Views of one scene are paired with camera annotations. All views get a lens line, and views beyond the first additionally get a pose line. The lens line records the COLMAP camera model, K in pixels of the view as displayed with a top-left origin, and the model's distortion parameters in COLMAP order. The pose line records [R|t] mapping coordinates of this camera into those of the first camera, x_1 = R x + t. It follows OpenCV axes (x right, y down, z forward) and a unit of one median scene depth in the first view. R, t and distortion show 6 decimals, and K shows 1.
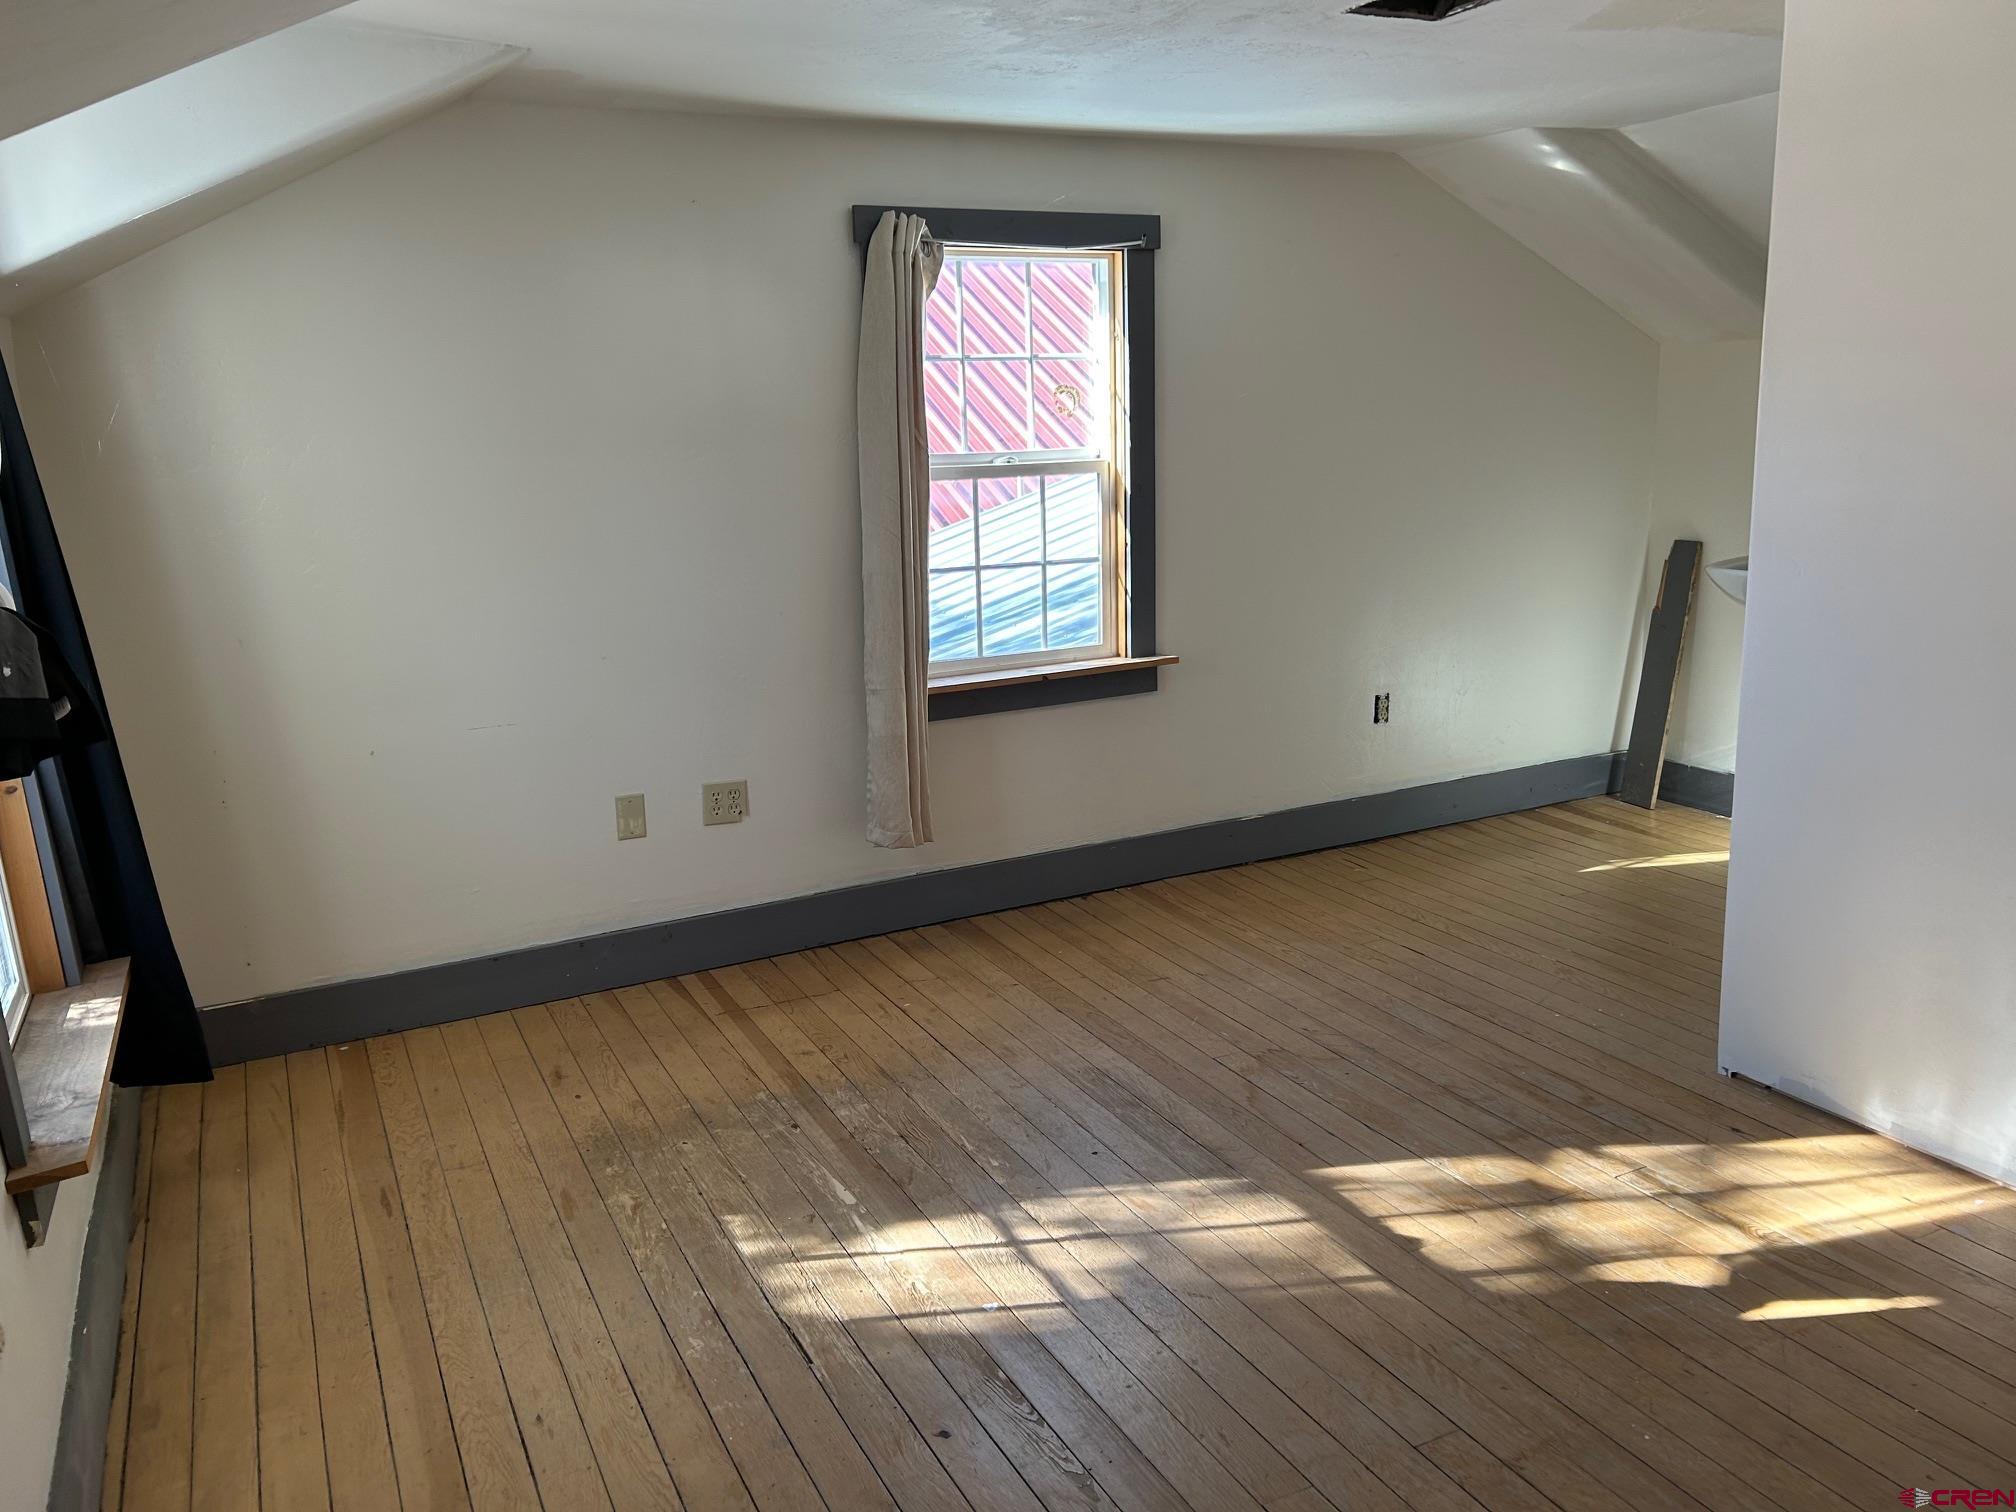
lens RADIAL K [[1482.2, 0, 1007.4], [0, 1482.2, 794.6], [0, 0, 1]] dist [0.063625, -0.067990]
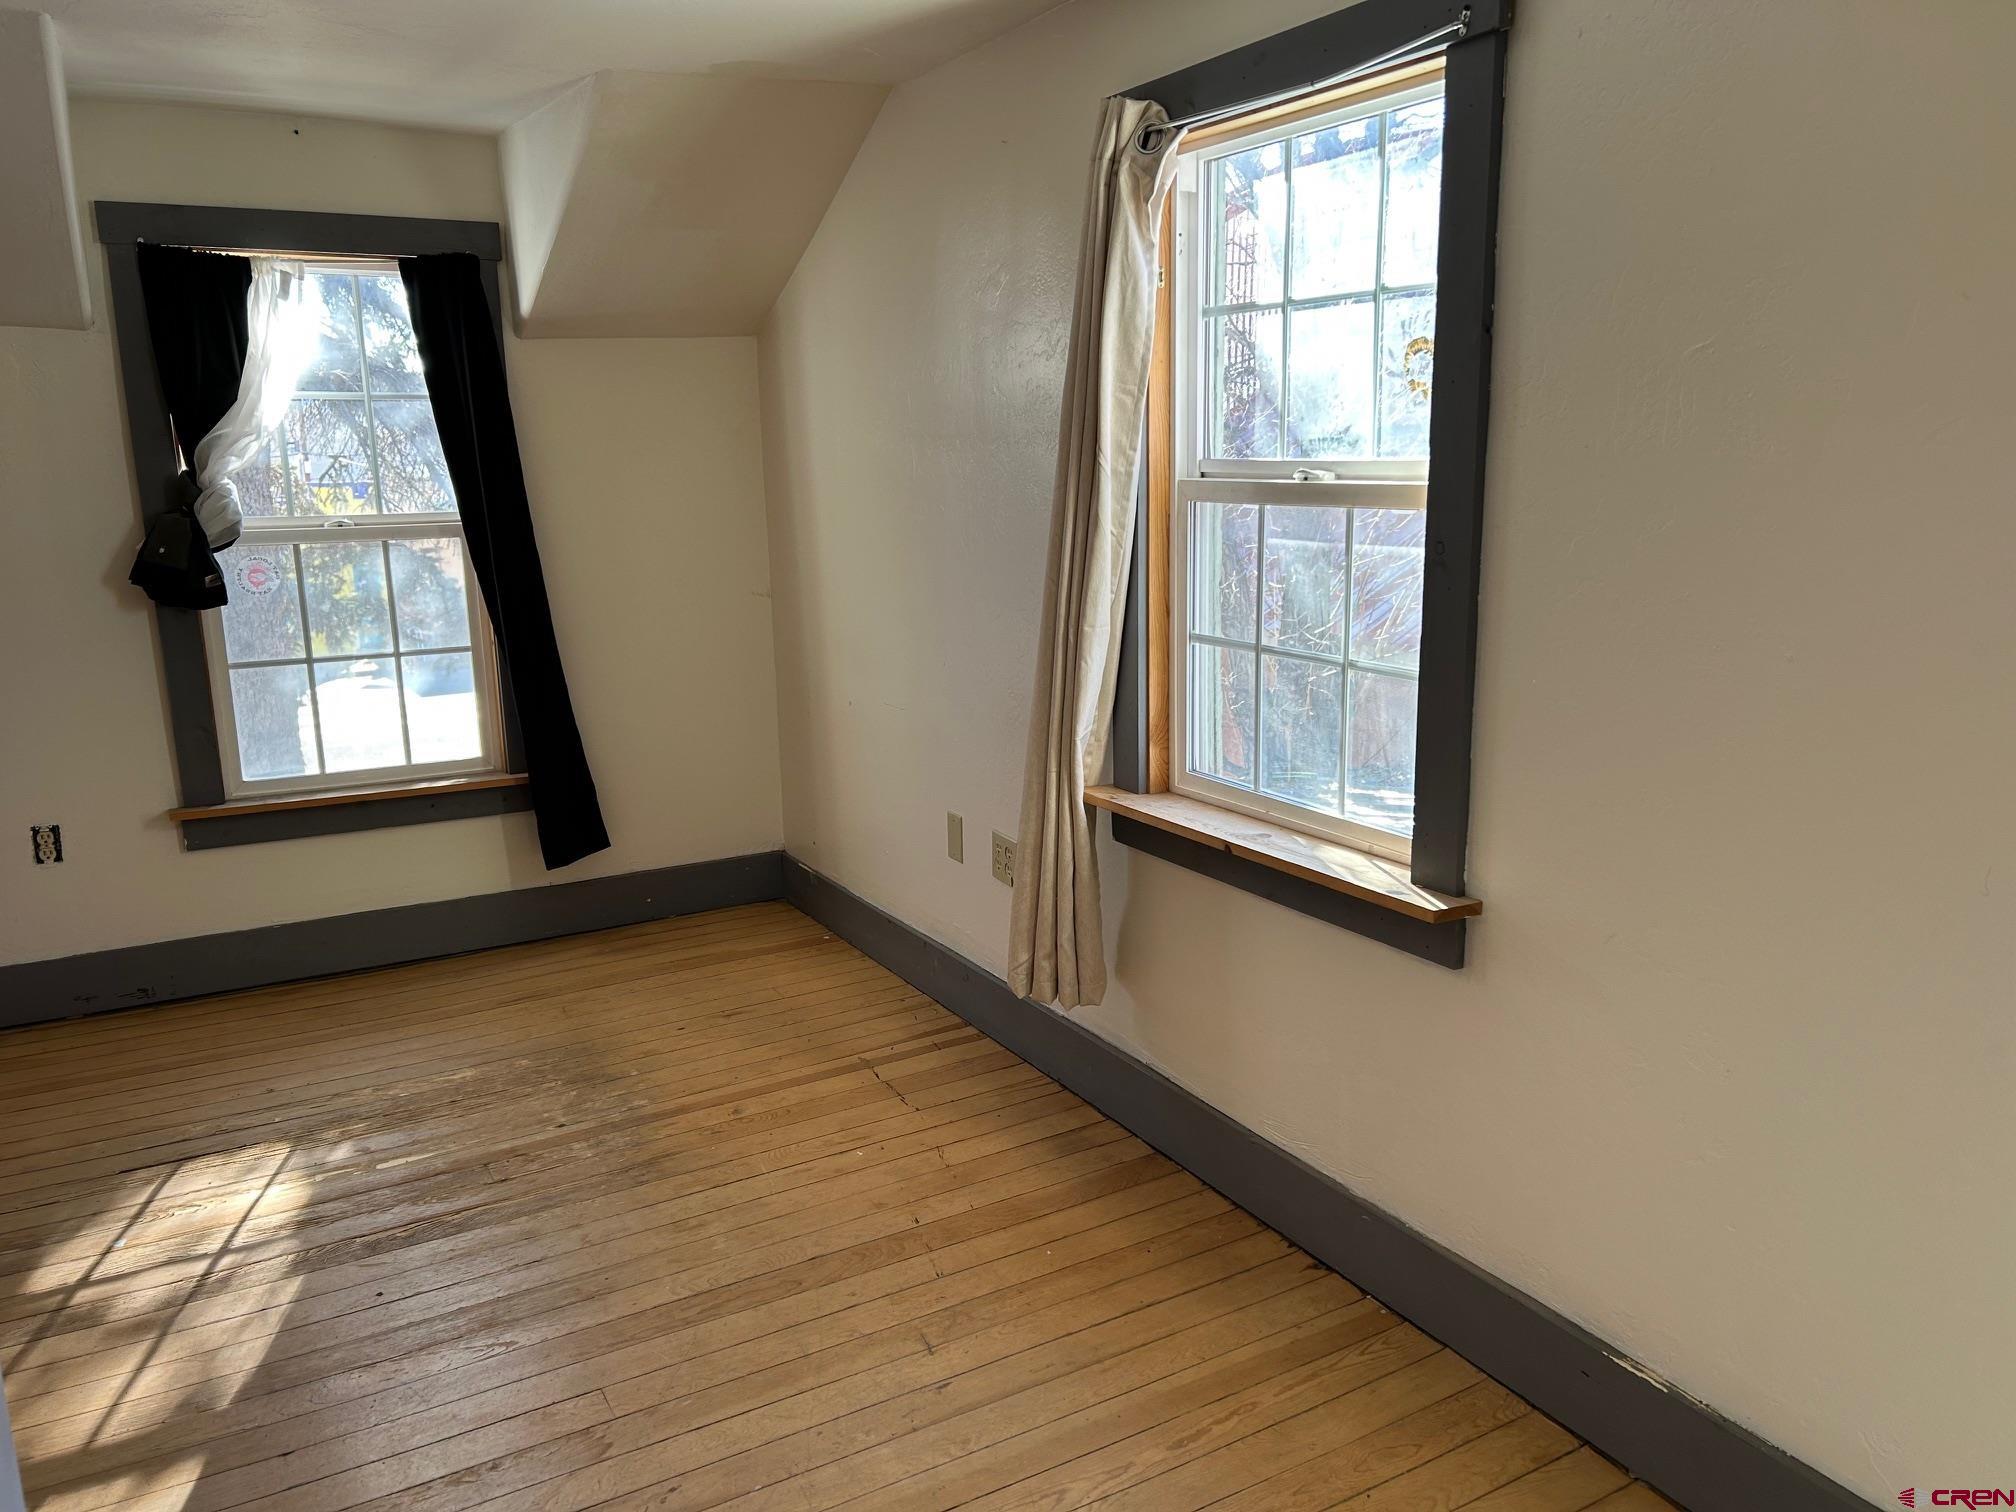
lens RADIAL K [[1482.2, 0, 1007.4], [0, 1482.2, 794.6], [0, 0, 1]] dist [0.063625, -0.067990]
pose [[0.047820, 0.258753, -0.964759, 0.689609], [-0.228118, 0.943168, 0.241655, -0.262064], [0.972458, 0.208523, 0.104128, 1.008968]]
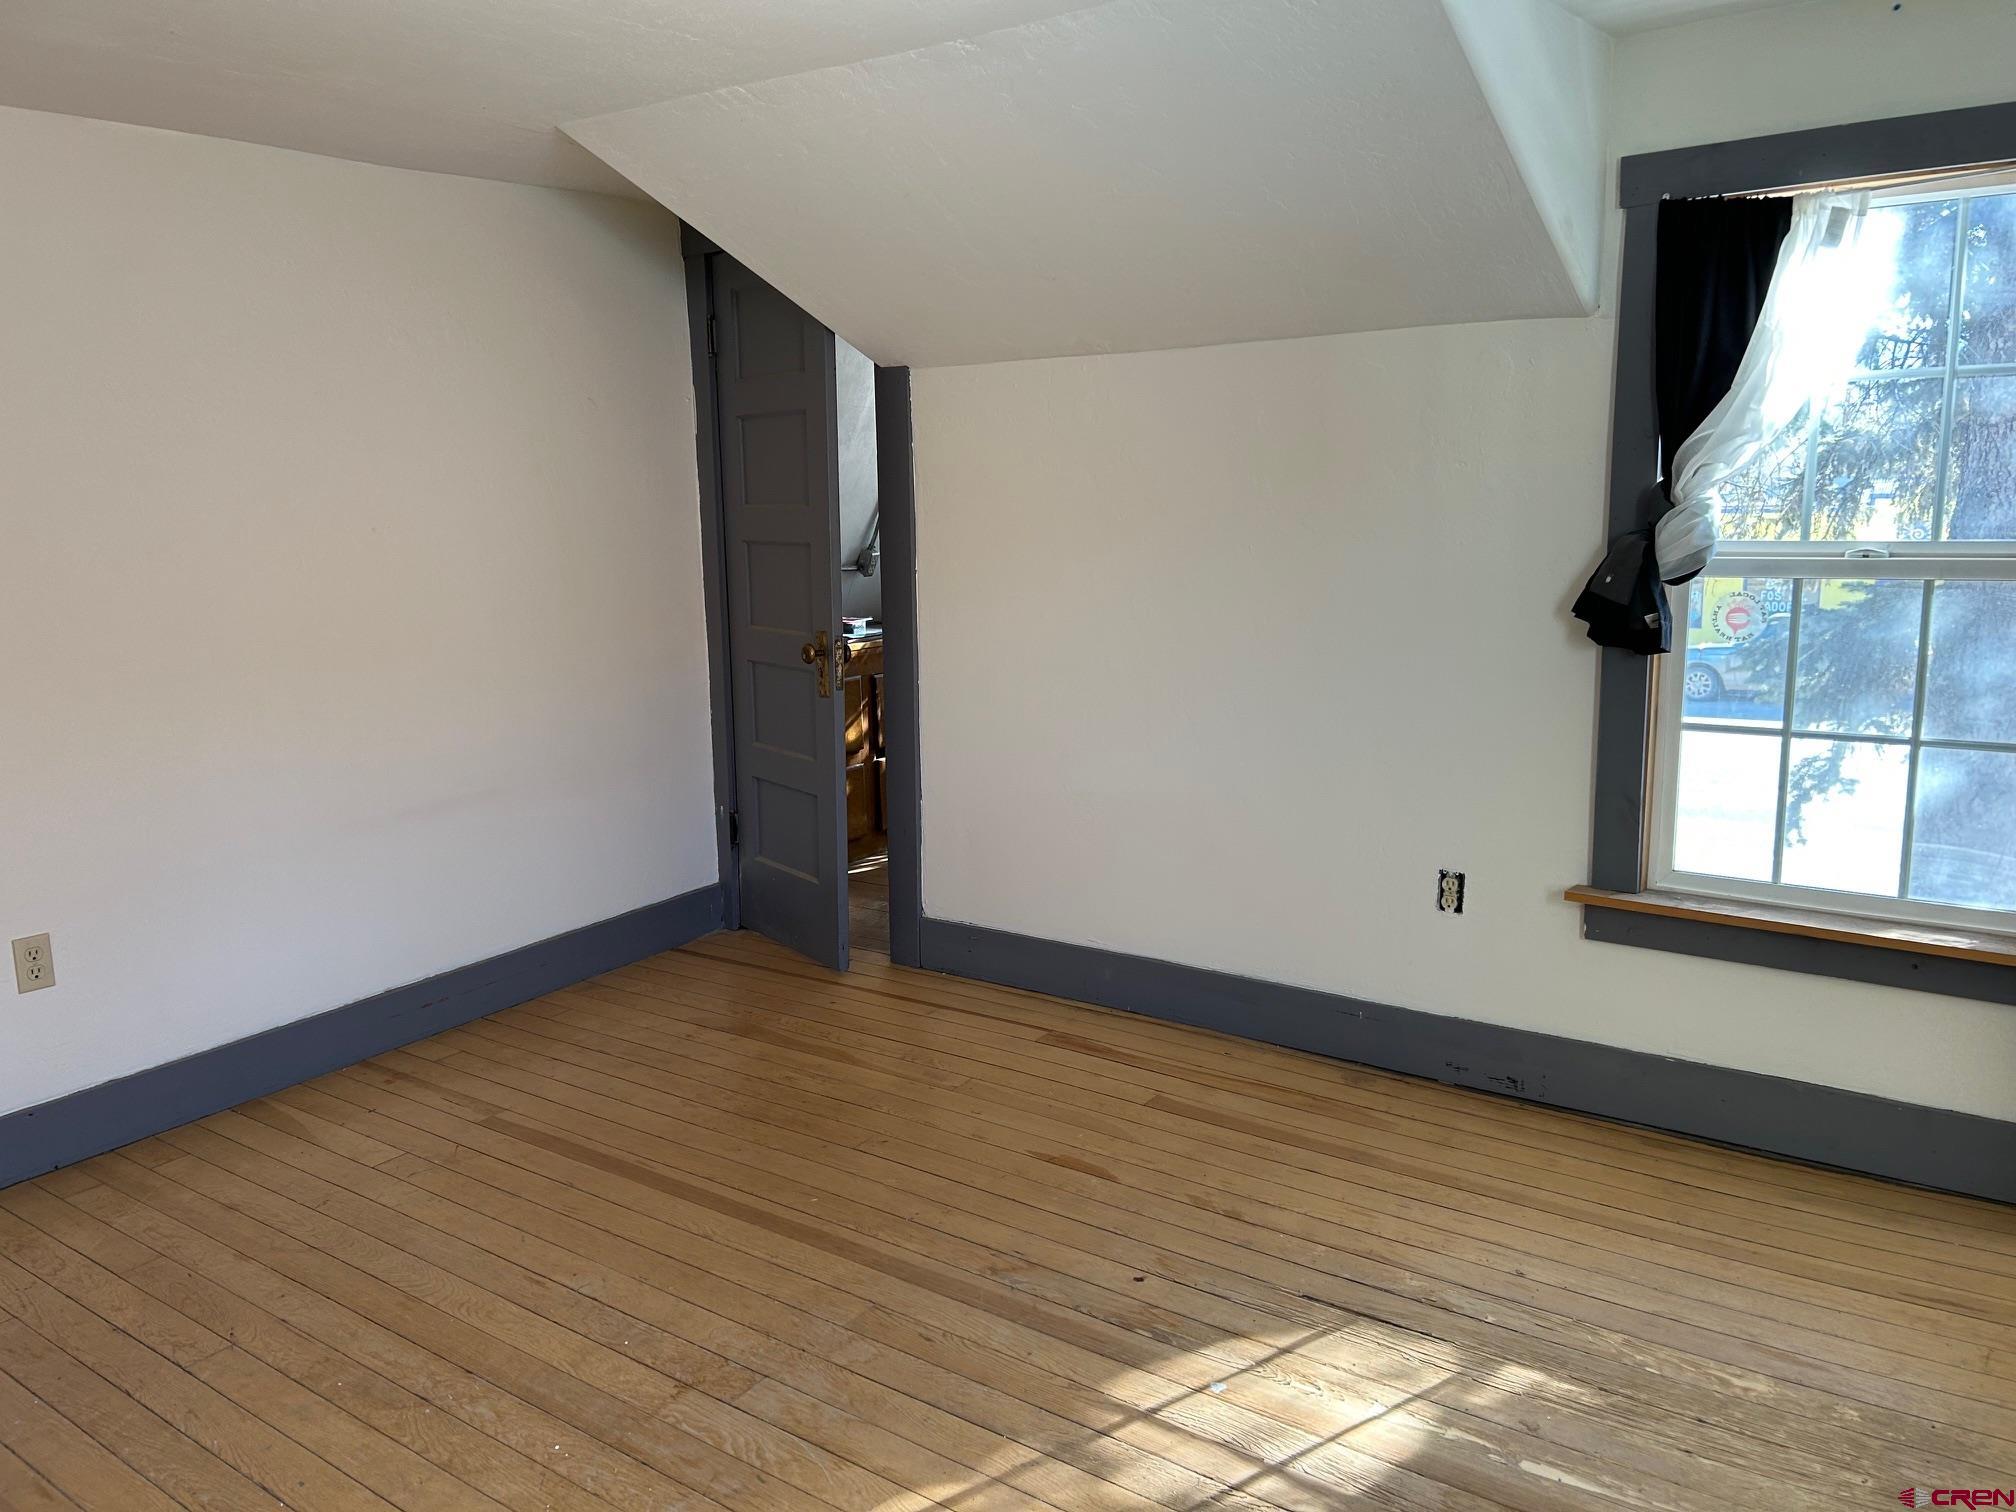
lens RADIAL K [[1524.1, 0, 977.3], [0, 1524.1, 765.6], [0, 0, 1]] dist [0.005094, -0.000927]
pose [[-0.889288, 0.143202, -0.434349, 0.334642], [-0.052665, 0.911333, 0.408287, -0.272982], [0.454304, 0.385960, -0.802896, 1.079626]]
